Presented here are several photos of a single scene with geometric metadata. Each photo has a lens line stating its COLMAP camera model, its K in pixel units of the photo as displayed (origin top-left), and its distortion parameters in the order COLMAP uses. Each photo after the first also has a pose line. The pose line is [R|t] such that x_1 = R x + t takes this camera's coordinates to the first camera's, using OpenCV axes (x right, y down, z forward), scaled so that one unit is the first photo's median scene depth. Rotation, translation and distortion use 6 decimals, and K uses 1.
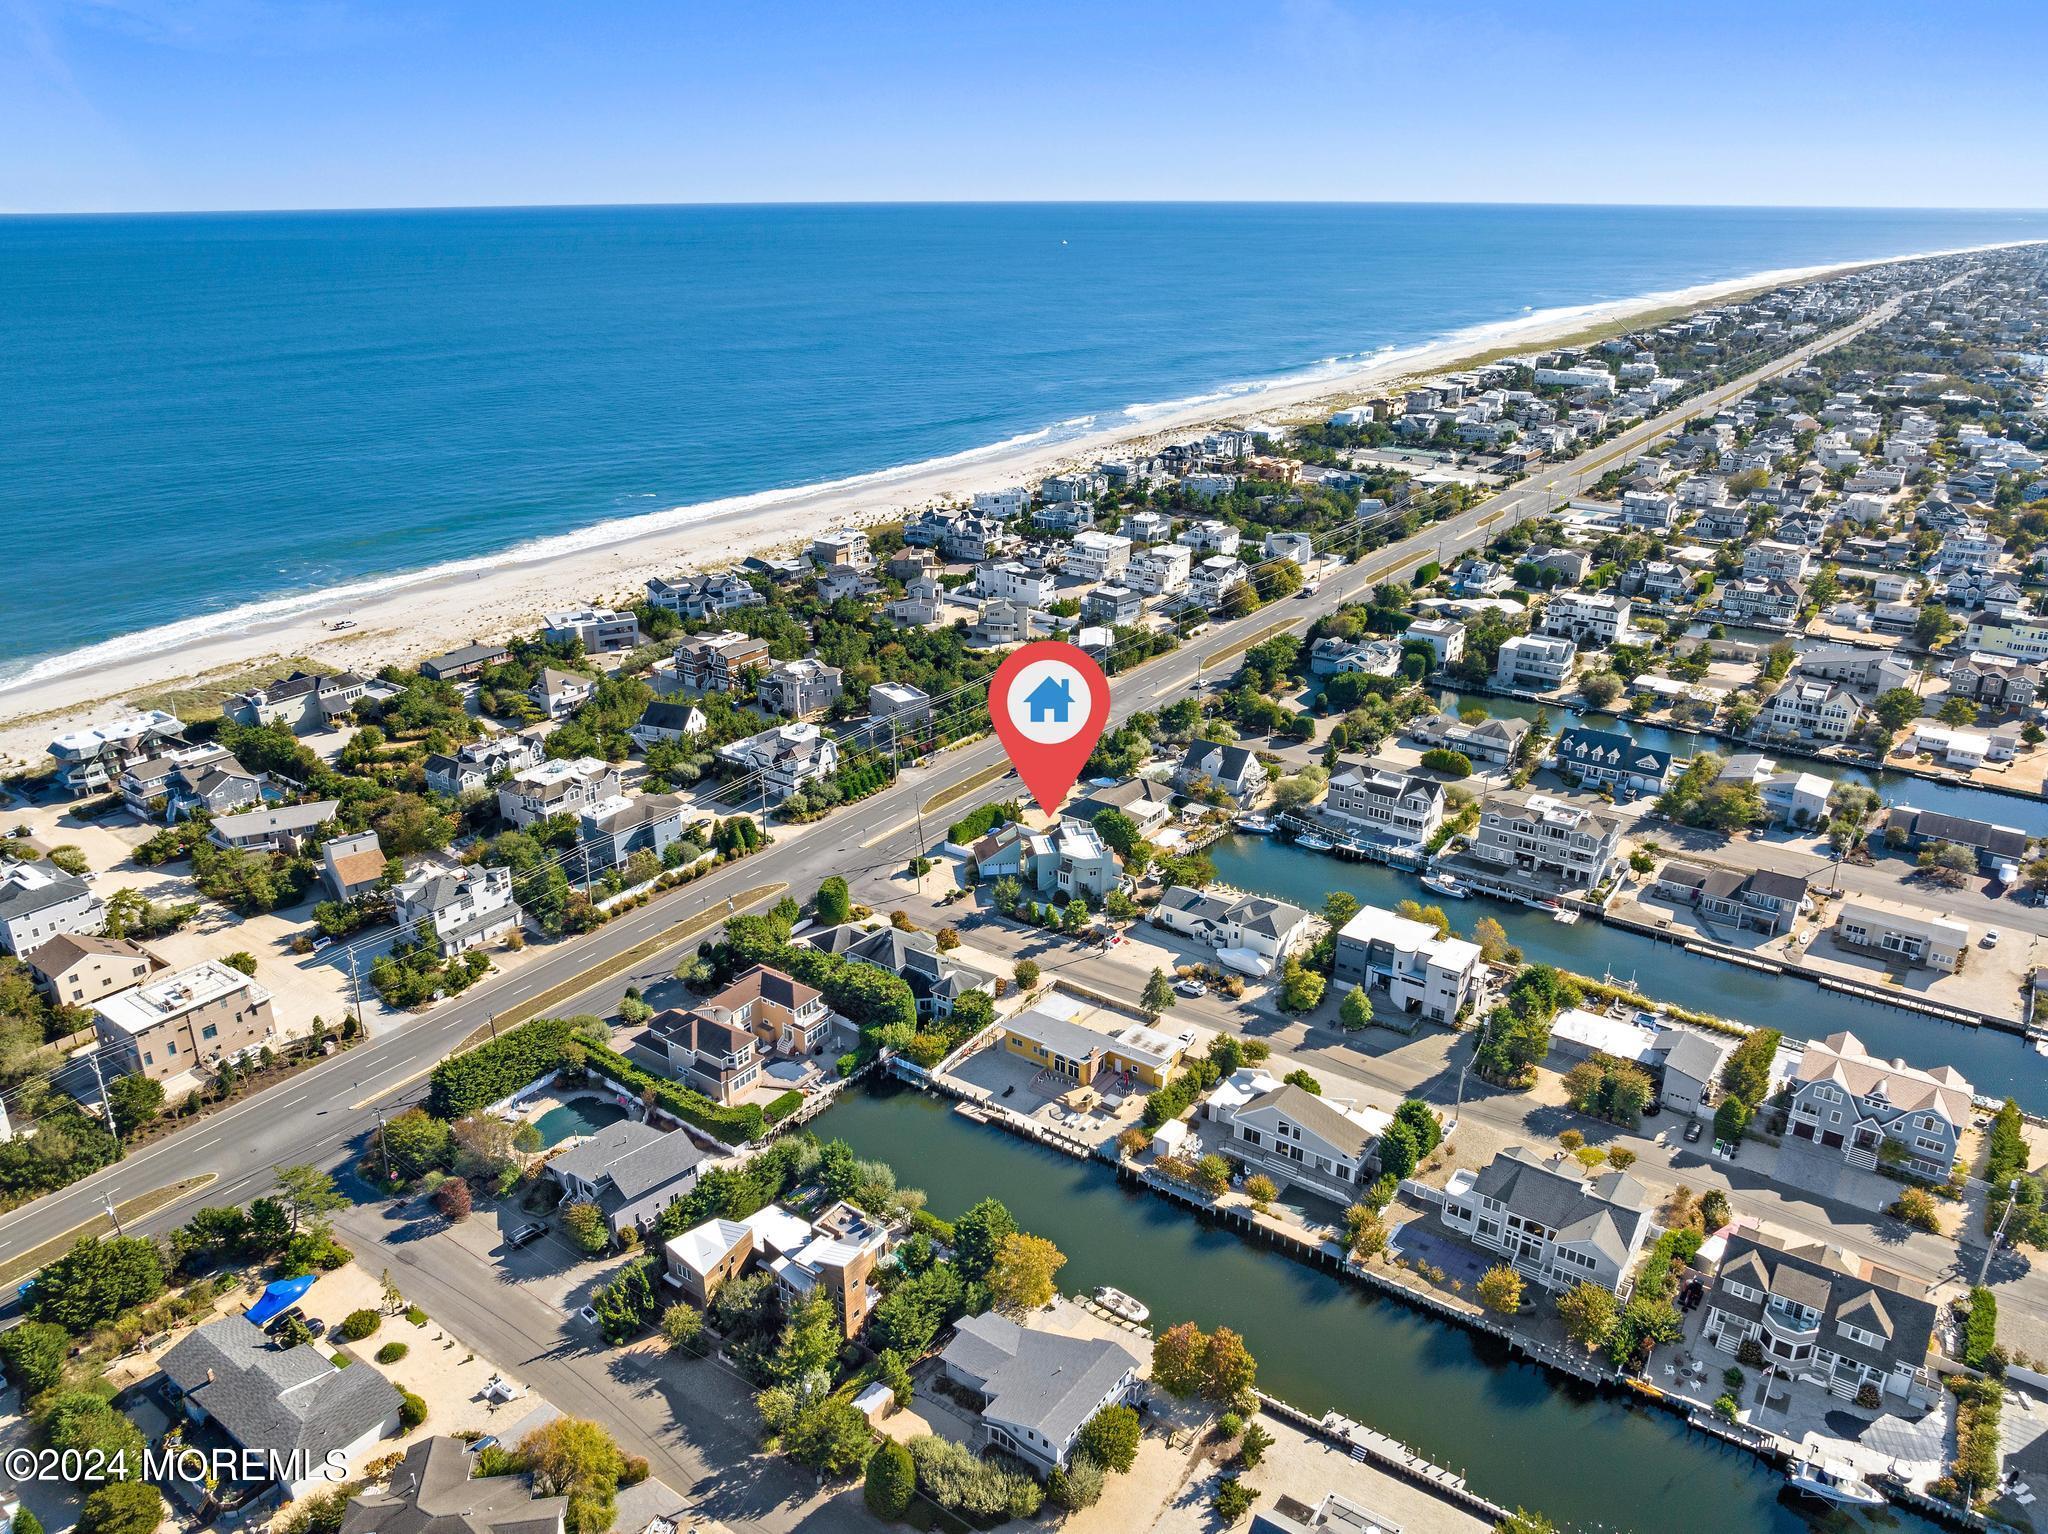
lens RADIAL K [[1451.7, 0, 1018.2], [0, 1451.7, 767.0], [0, 0, 1]] dist [-0.029641, -0.000577]
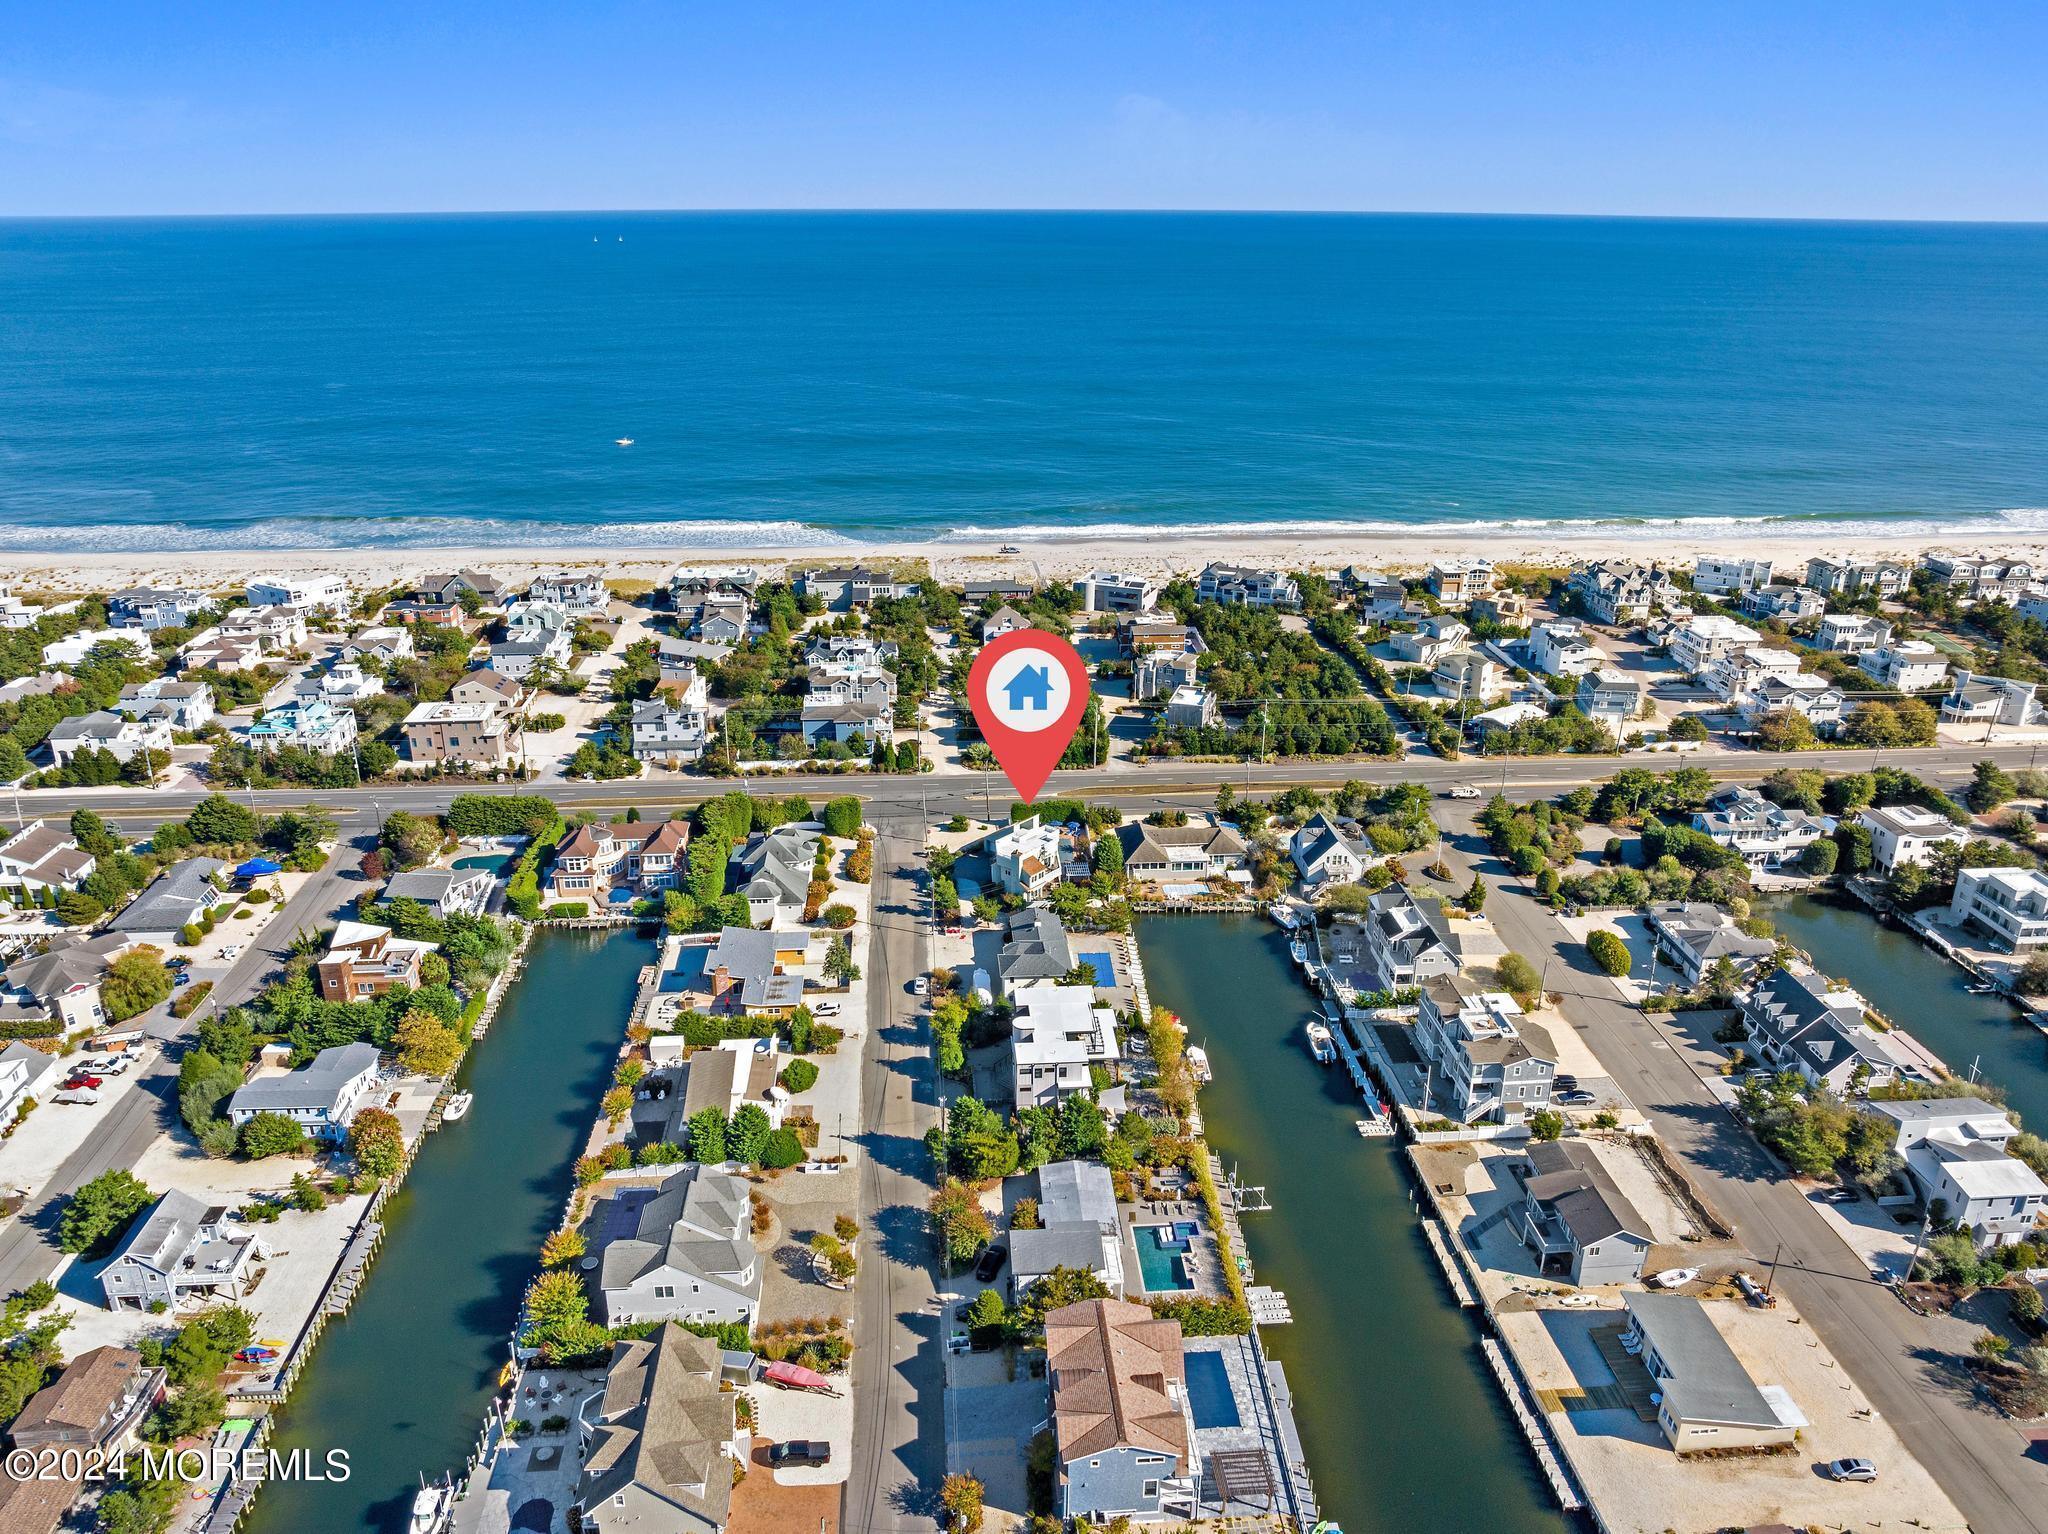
lens RADIAL K [[1451.7, 0, 1025.9], [0, 1451.7, 766.1], [0, 0, 1]] dist [-0.029641, -0.000577]
pose [[0.641426, 0.283432, -0.712909, 0.781865], [-0.287079, 0.950416, 0.119563, -0.126088], [0.711448, 0.127971, 0.690989, 0.304608]]
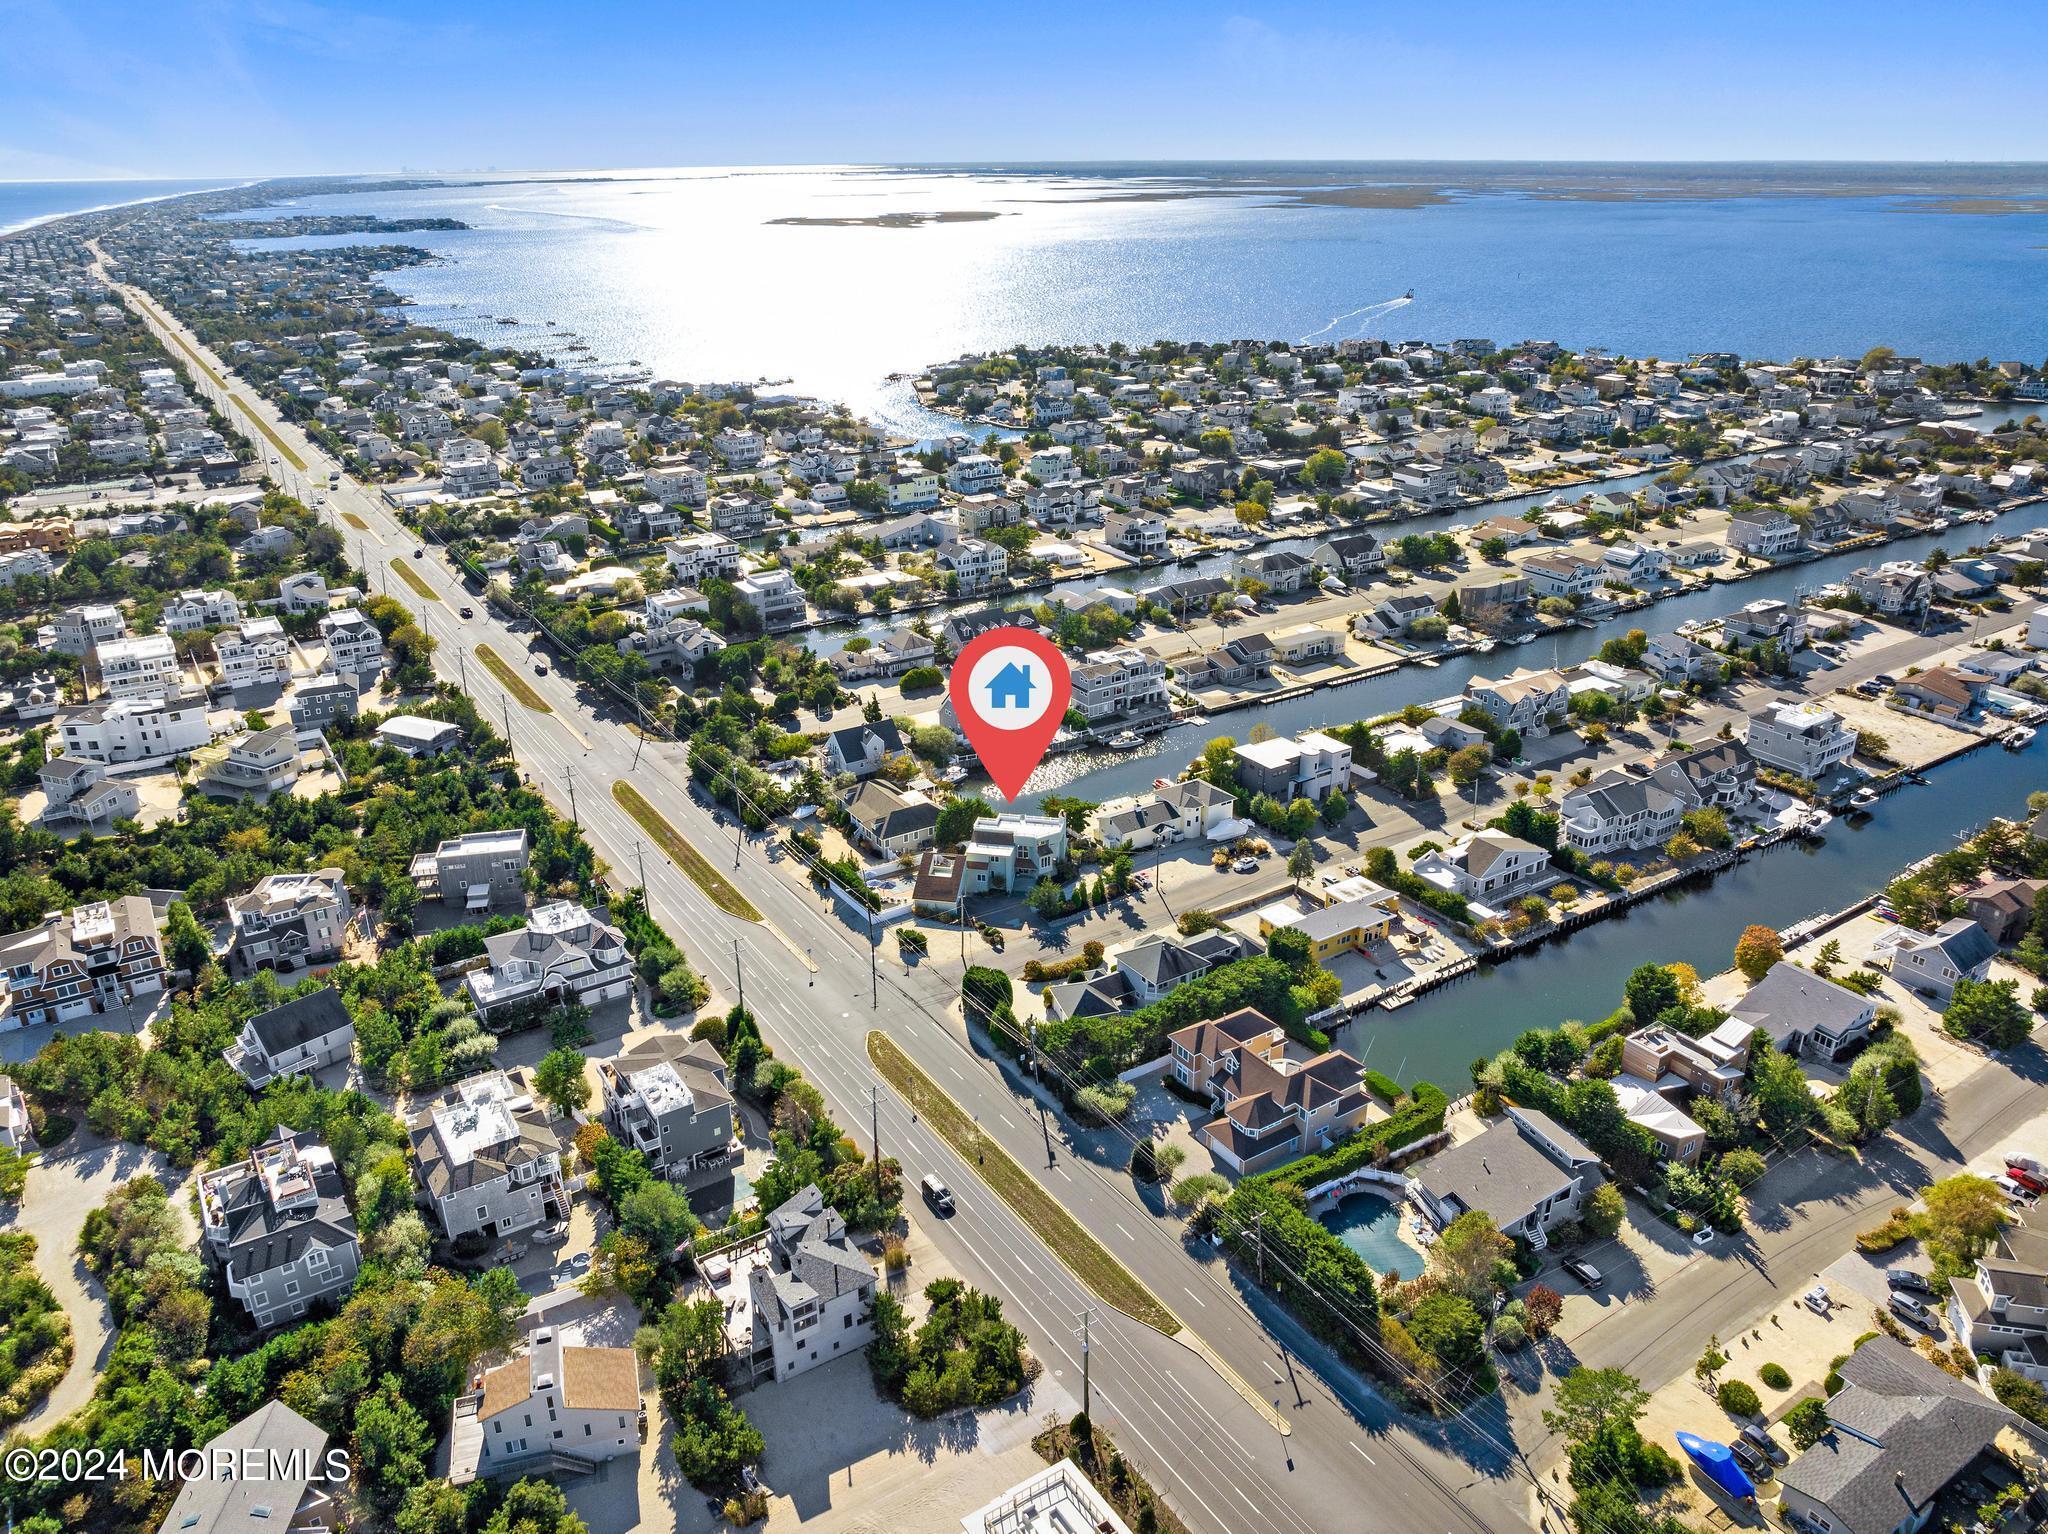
lens RADIAL K [[1451.7, 0, 1022.6], [0, 1451.7, 765.2], [0, 0, 1]] dist [-0.029641, -0.000577]
pose [[0.365851, -0.364721, 0.856231, -0.800511], [0.355292, 0.905067, 0.233714, -0.218894], [-0.860187, 0.218707, 0.460702, 0.568868]]
